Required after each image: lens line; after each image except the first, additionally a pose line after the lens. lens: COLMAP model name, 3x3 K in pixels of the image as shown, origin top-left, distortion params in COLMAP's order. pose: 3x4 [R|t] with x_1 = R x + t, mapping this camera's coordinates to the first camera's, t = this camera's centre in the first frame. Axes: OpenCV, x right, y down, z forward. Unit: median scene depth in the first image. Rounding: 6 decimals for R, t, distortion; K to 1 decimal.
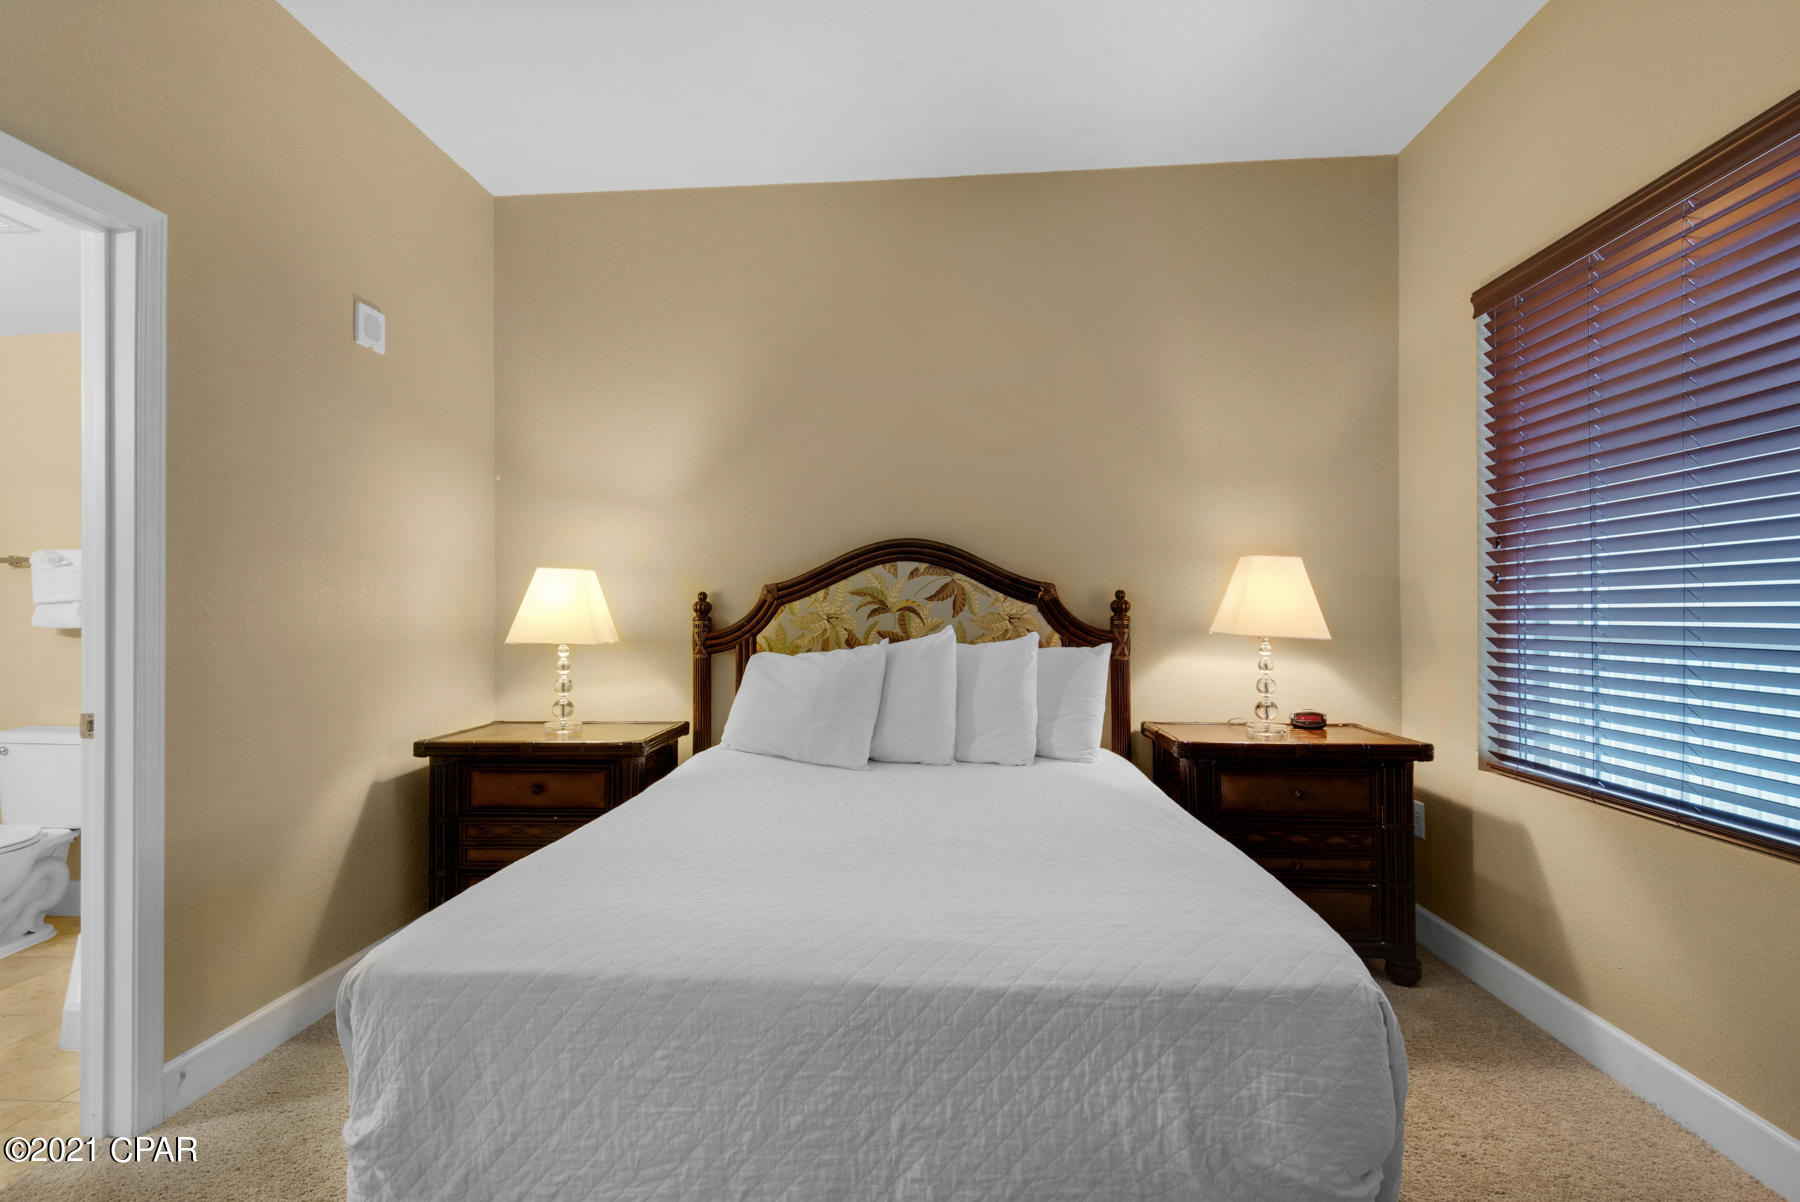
lens RADIAL K [[841.0, 0, 887.2], [0, 841.0, 602.3], [0, 0, 1]] dist [0.046727, -0.032754]
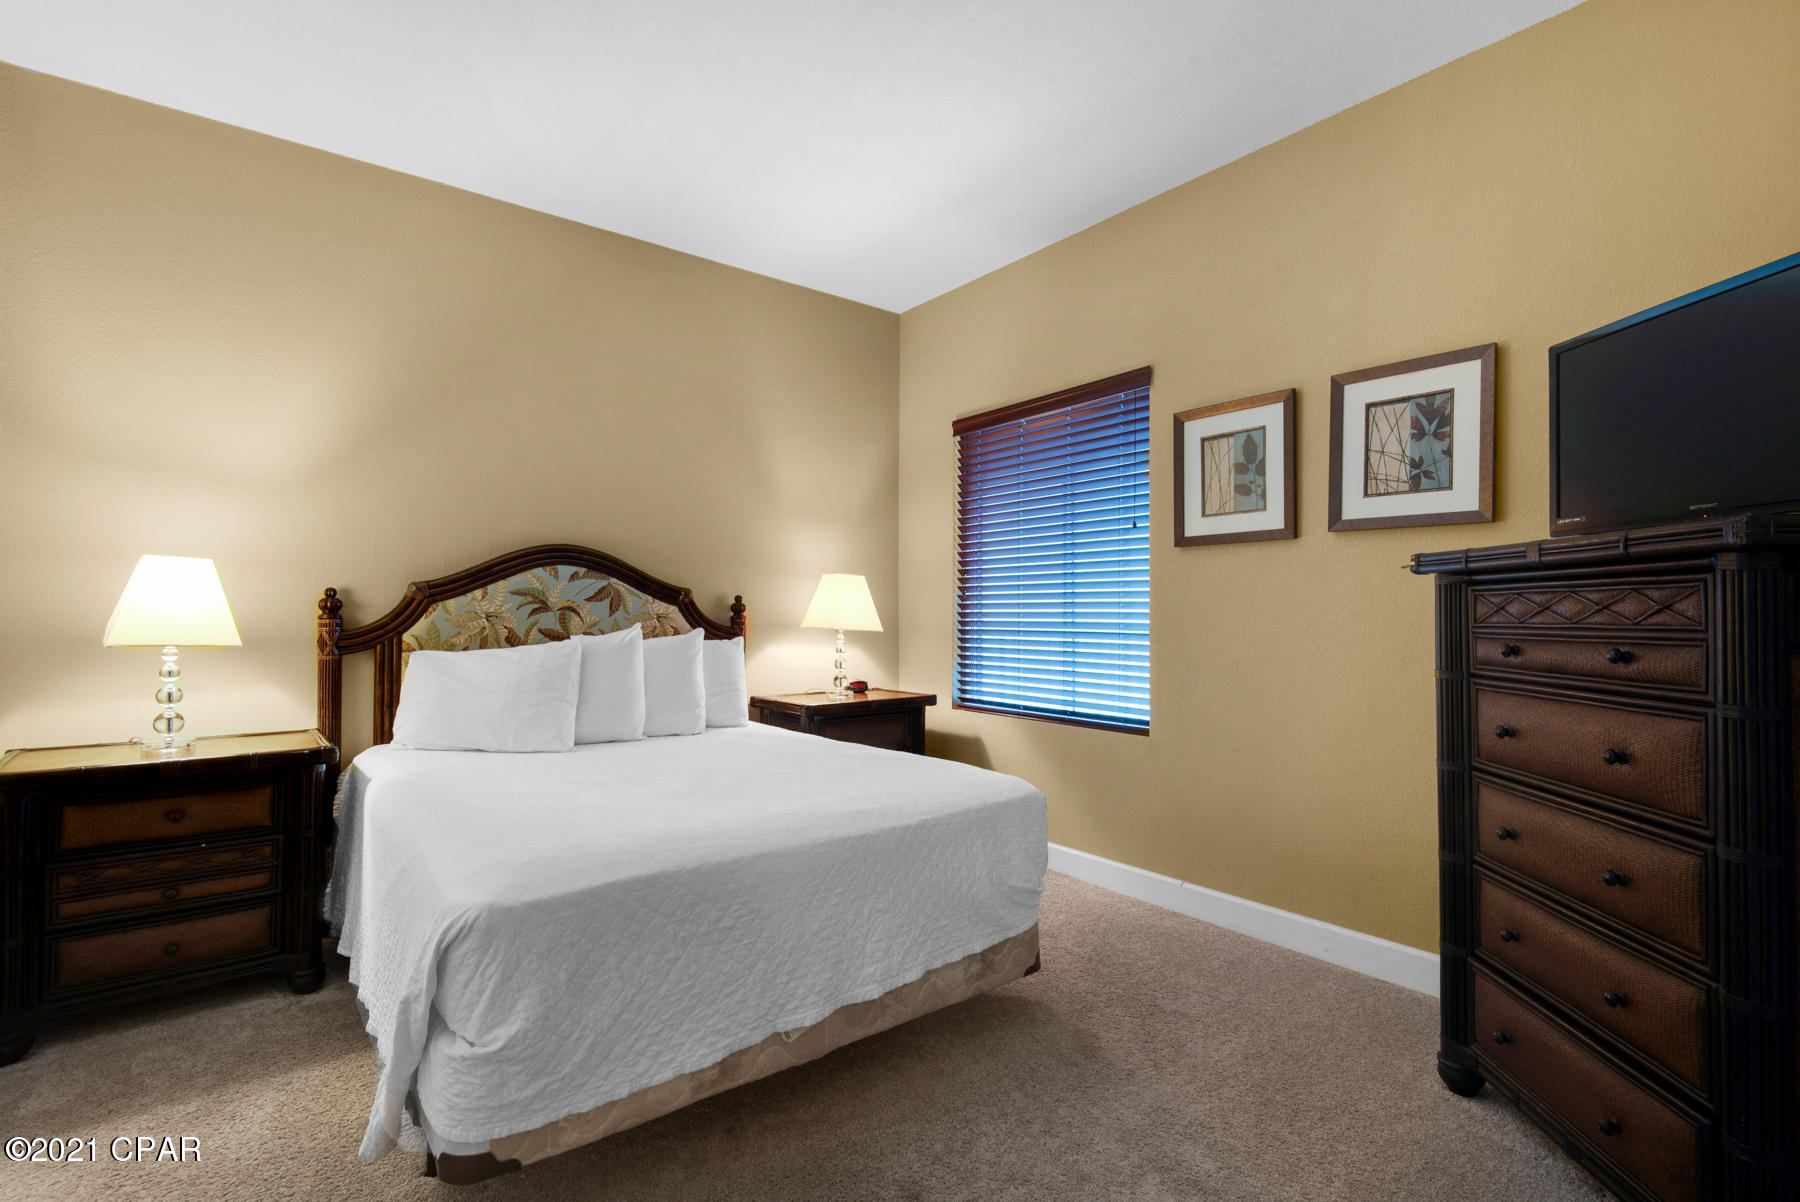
lens RADIAL K [[841.0, 0, 887.2], [0, 841.0, 602.3], [0, 0, 1]] dist [0.046727, -0.032754]
pose [[0.739819, 0.014987, 0.672639, -0.418869], [-0.013281, 0.999882, -0.007671, 0.002814], [-0.672675, -0.003258, 0.739931, -0.103807]]
